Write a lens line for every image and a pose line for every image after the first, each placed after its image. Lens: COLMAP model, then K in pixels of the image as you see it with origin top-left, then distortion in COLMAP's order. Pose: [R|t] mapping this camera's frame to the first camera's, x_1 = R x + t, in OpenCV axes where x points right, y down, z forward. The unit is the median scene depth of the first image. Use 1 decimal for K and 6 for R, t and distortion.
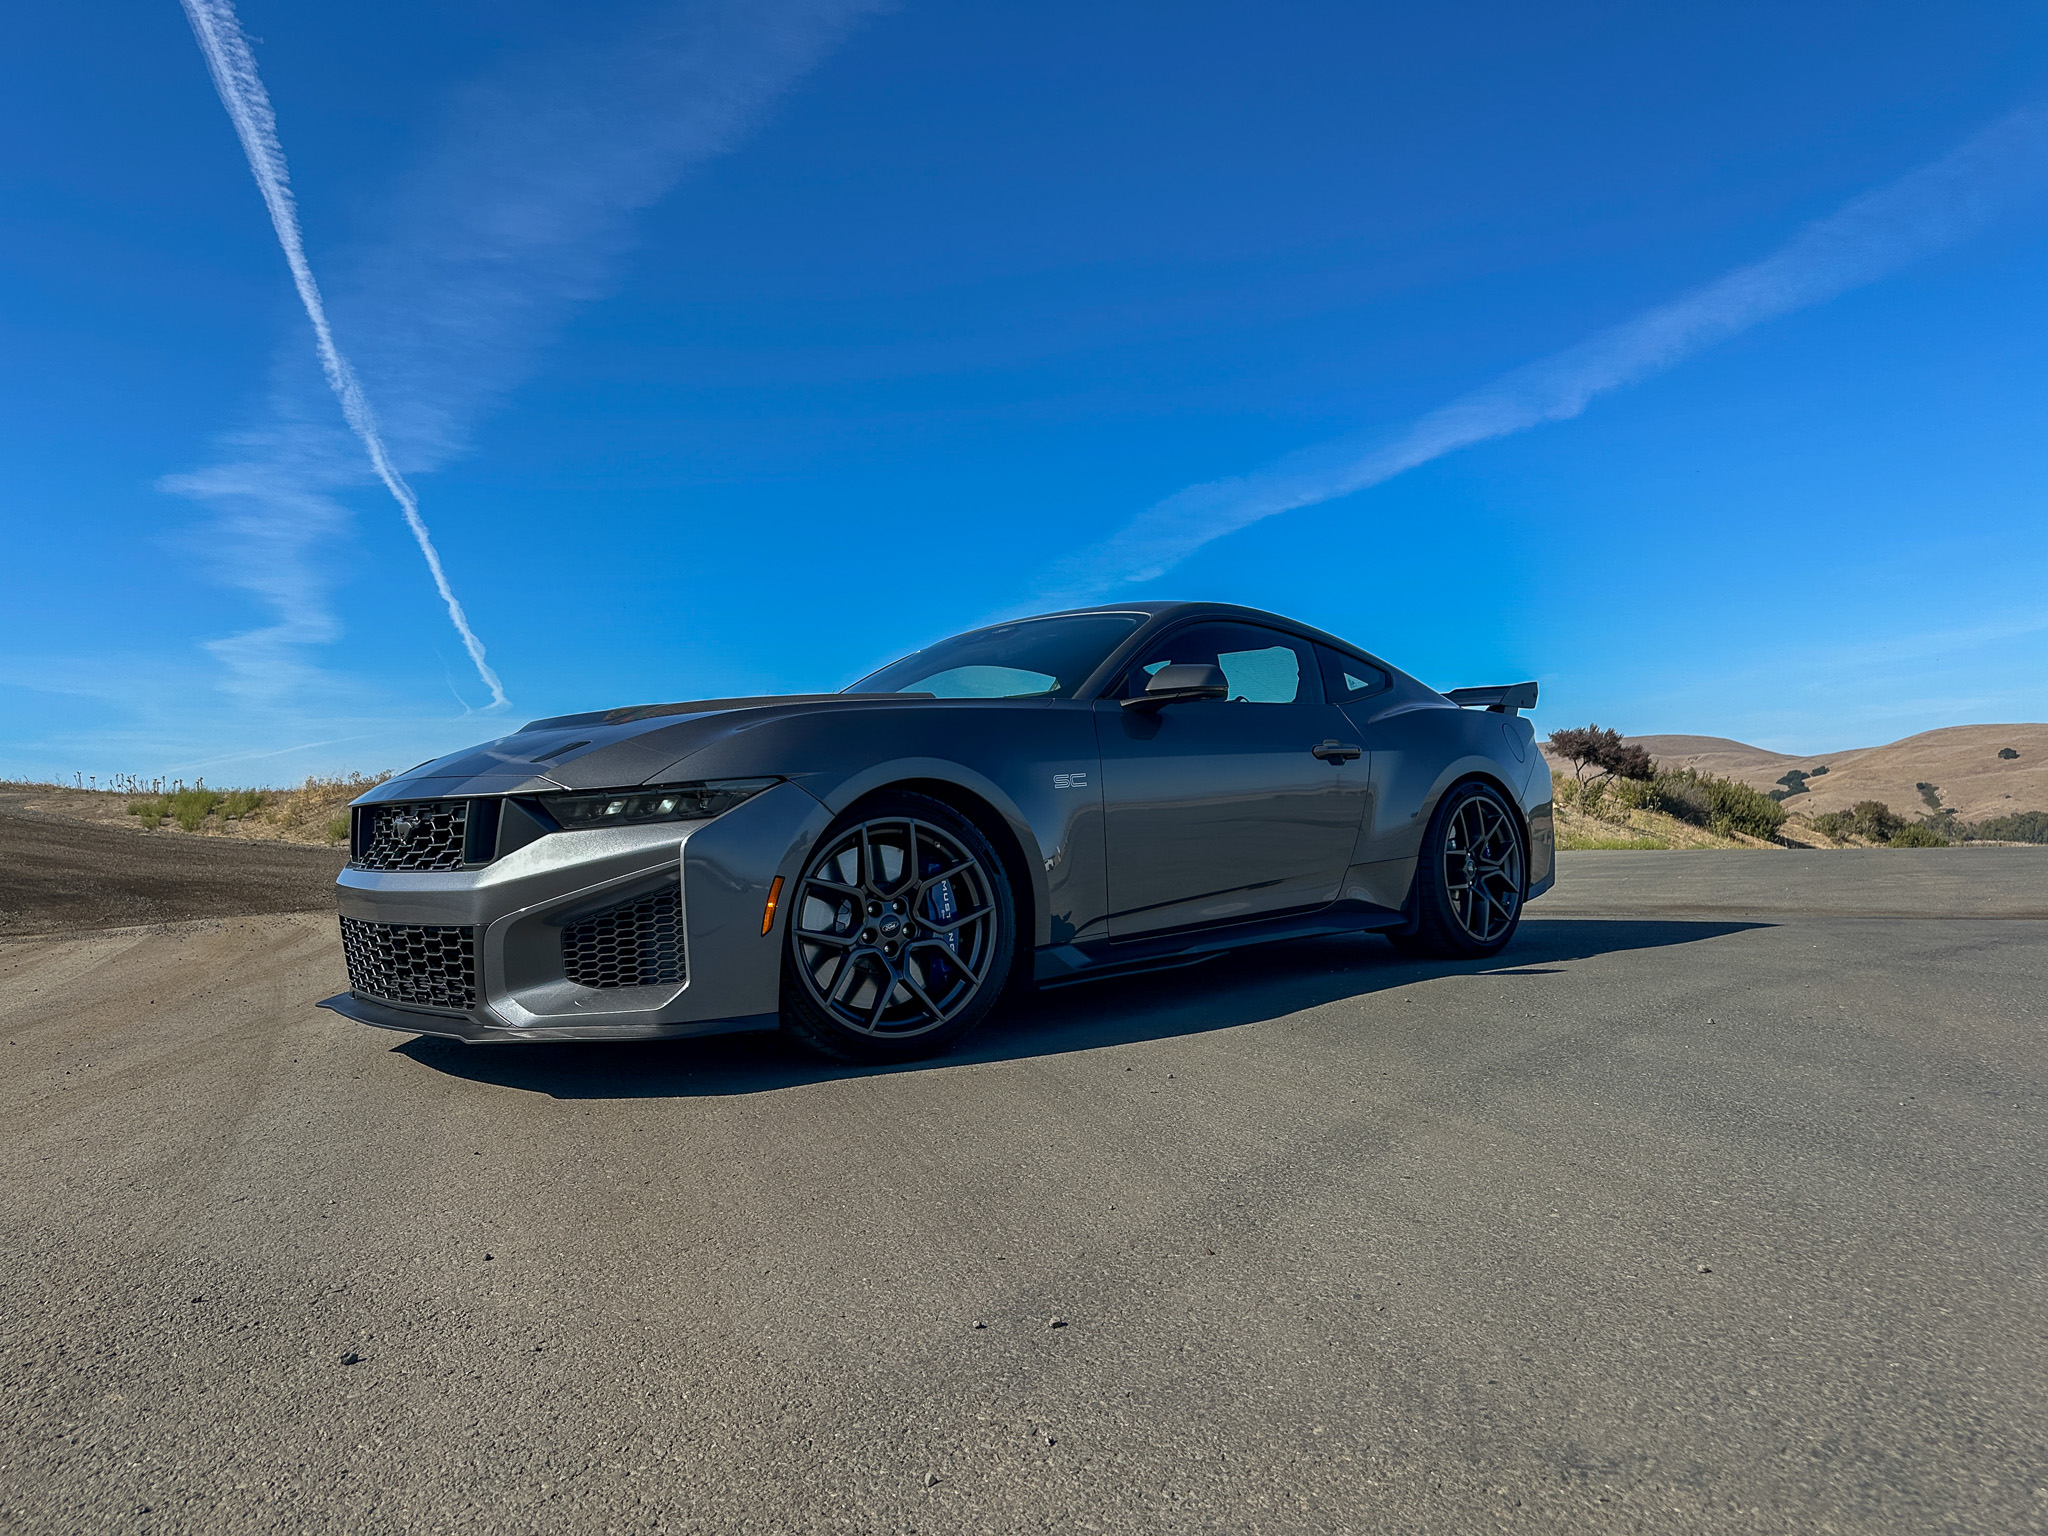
lens RADIAL K [[1511.8, 0, 1142.4], [0, 1511.8, 774.0], [0, 0, 1]] dist [-0.014641, 0.027524]
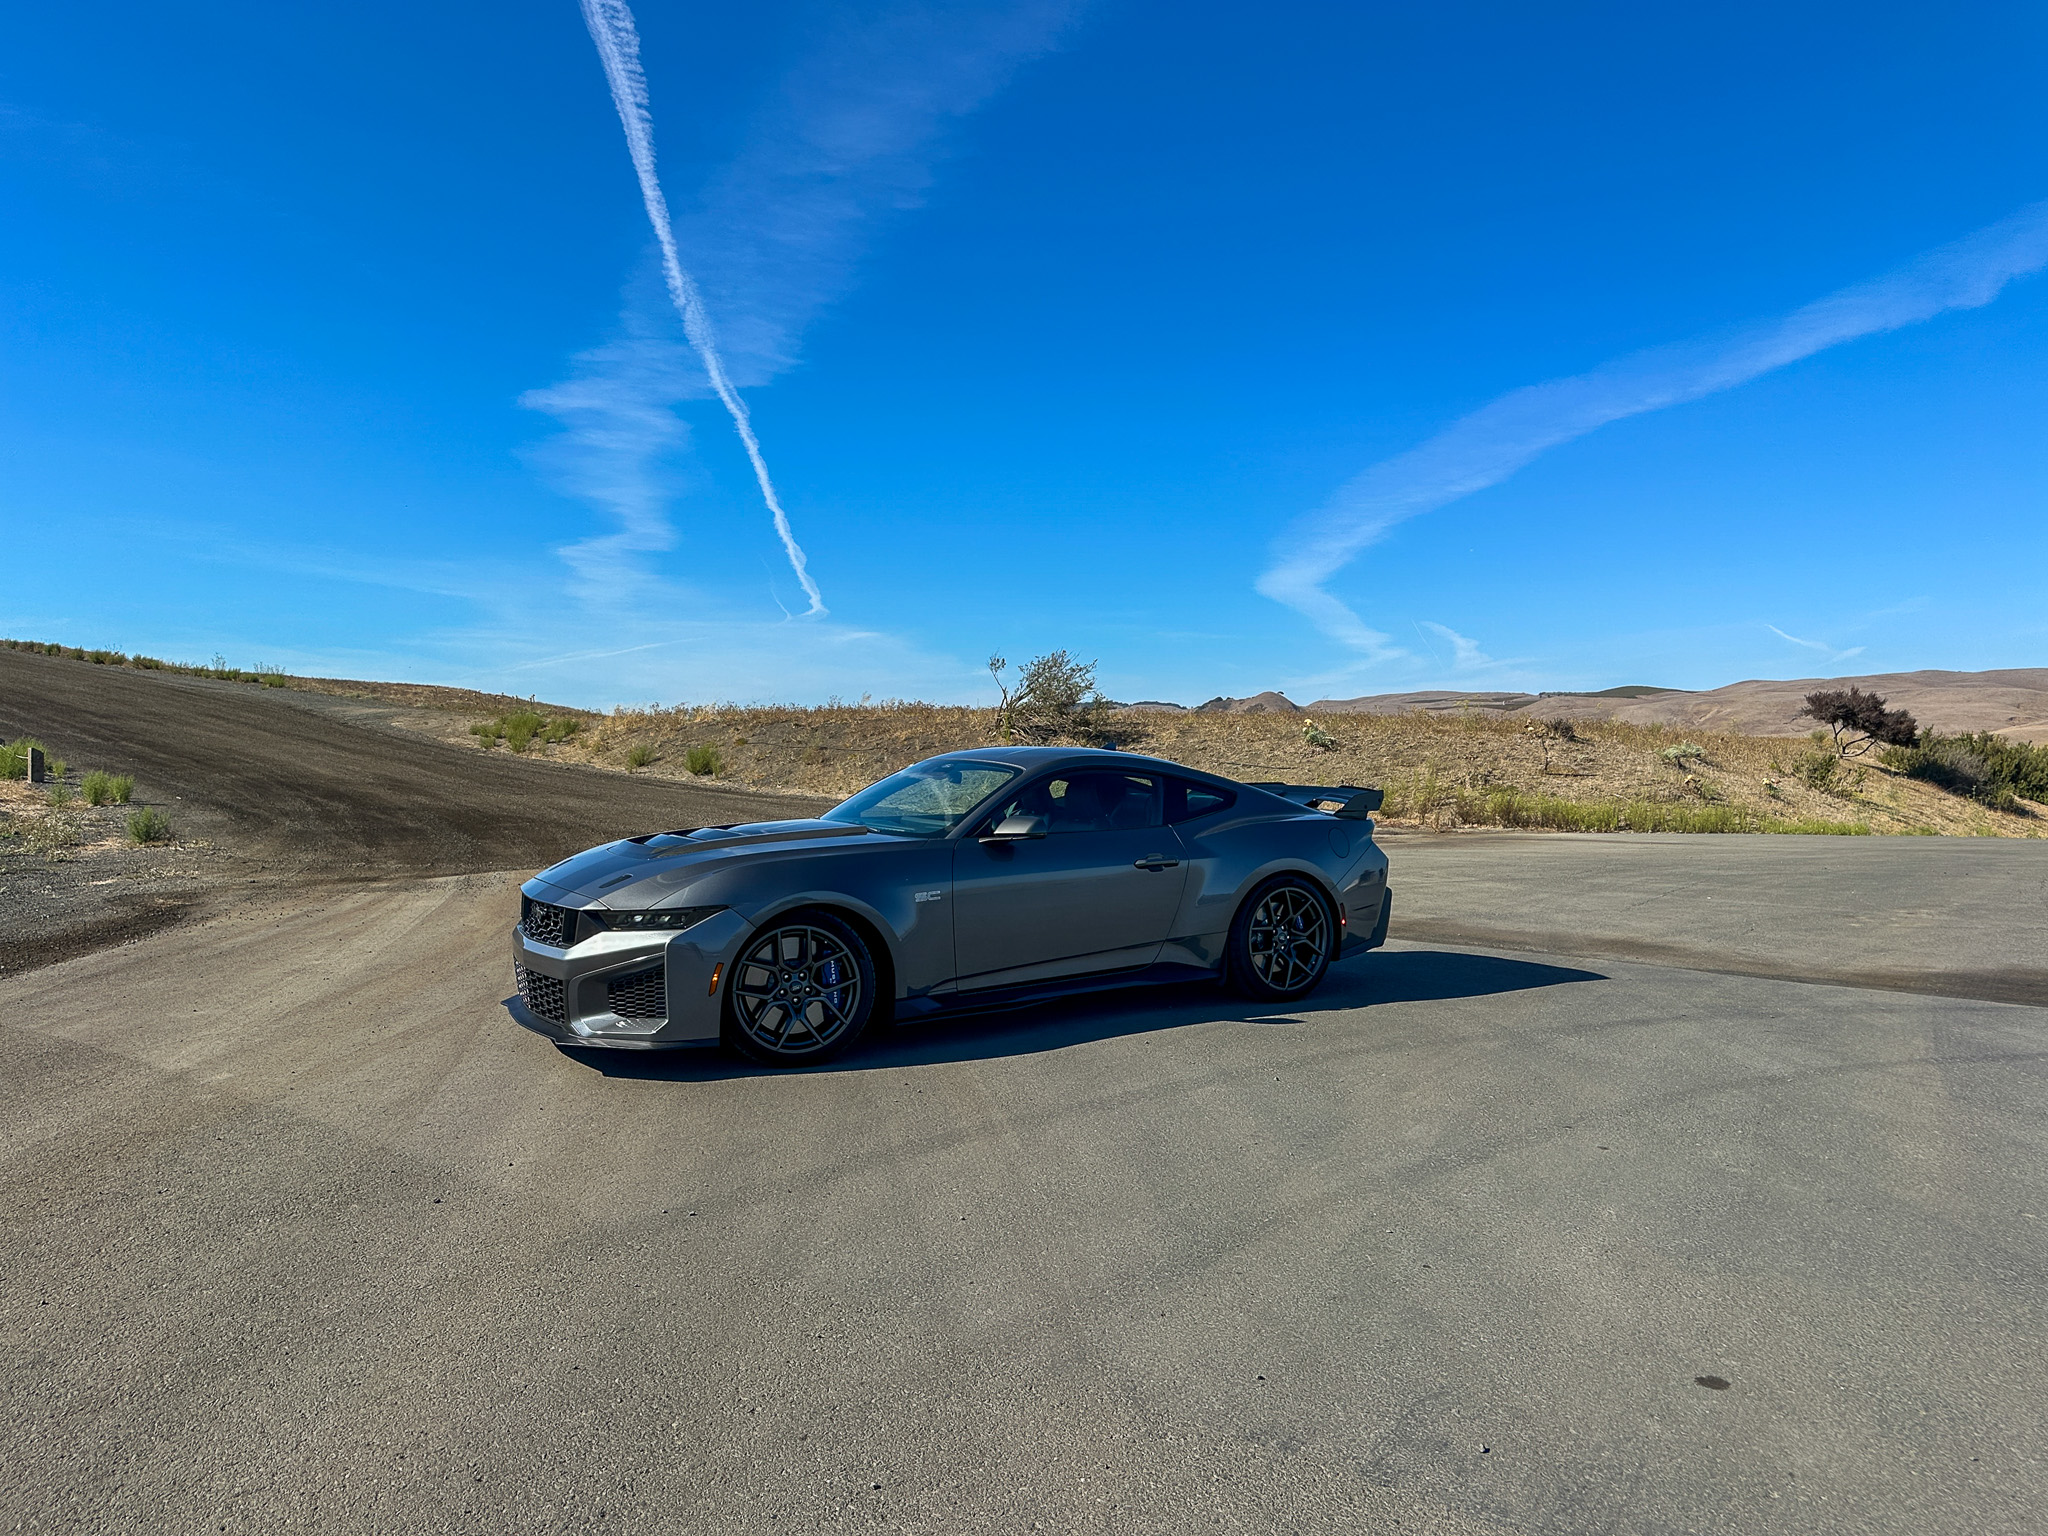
lens RADIAL K [[1561.2, 0, 1198.4], [0, 1561.2, 672.1], [0, 0, 1]] dist [0.006367, 0.007257]
pose [[0.985745, 0.033276, -0.164922, 0.048842], [-0.034596, 0.999388, -0.005134, -0.022870], [0.164651, 0.010766, 0.986293, -0.059079]]
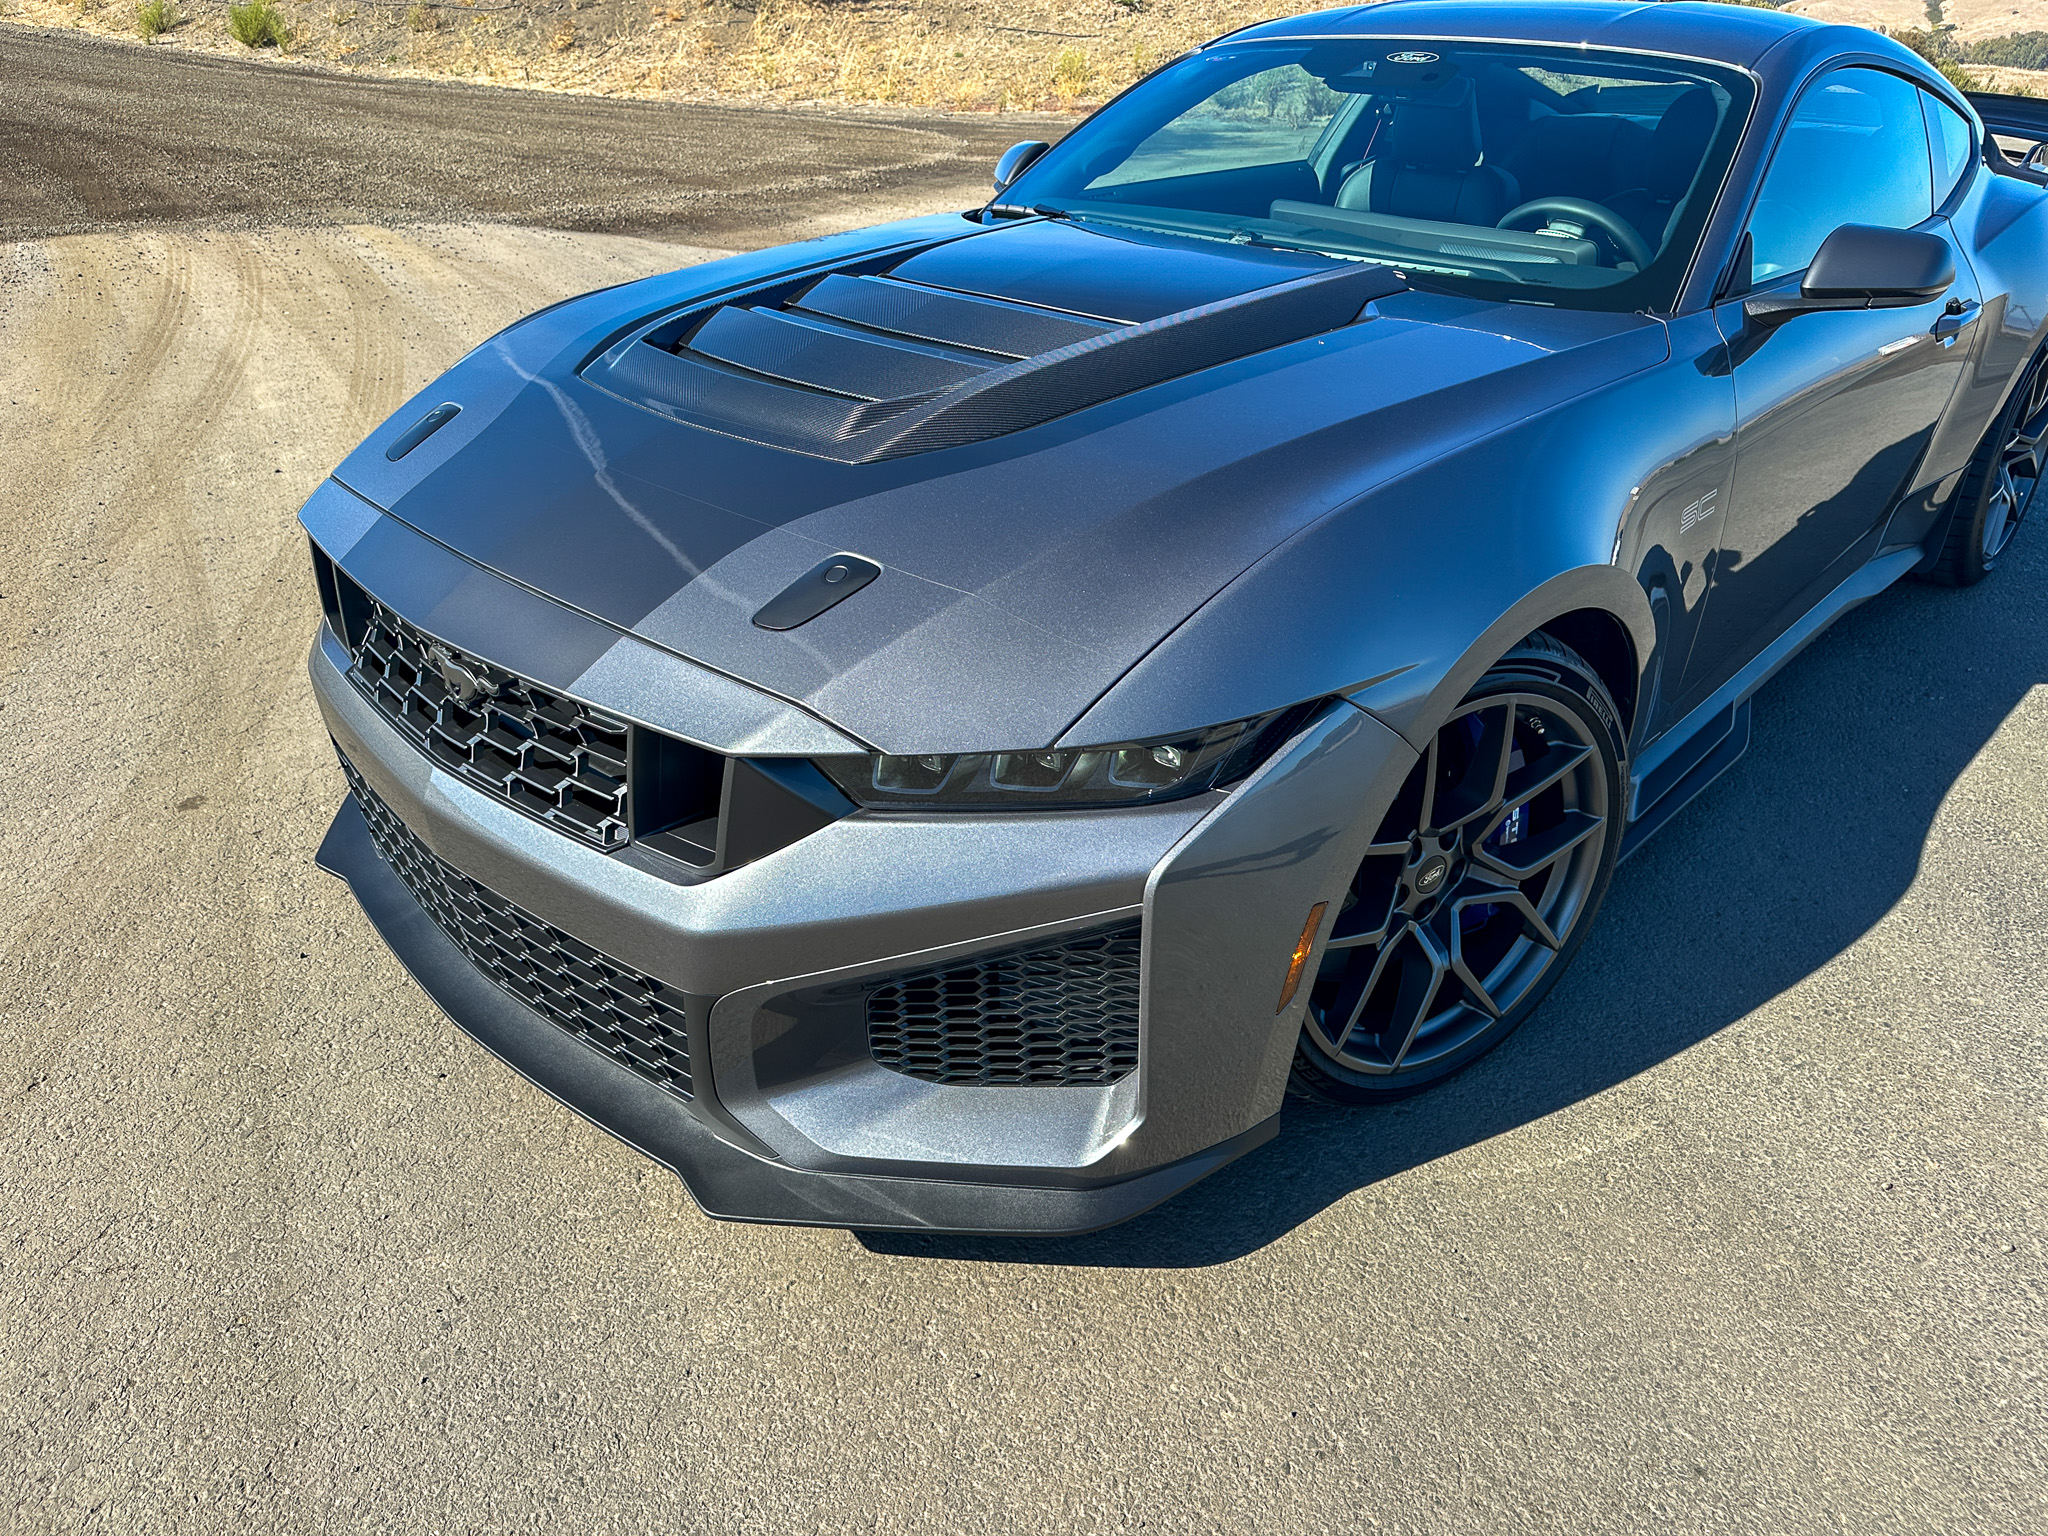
lens RADIAL K [[1511.8, 0, 1142.4], [0, 1511.8, 774.0], [0, 0, 1]] dist [-0.014641, 0.027524]
pose [[0.998365, 0.016592, 0.054706, -0.025351], [-0.041064, 0.873907, 0.484356, -0.015622], [-0.039771, -0.485810, 0.873159, 0.047311]]
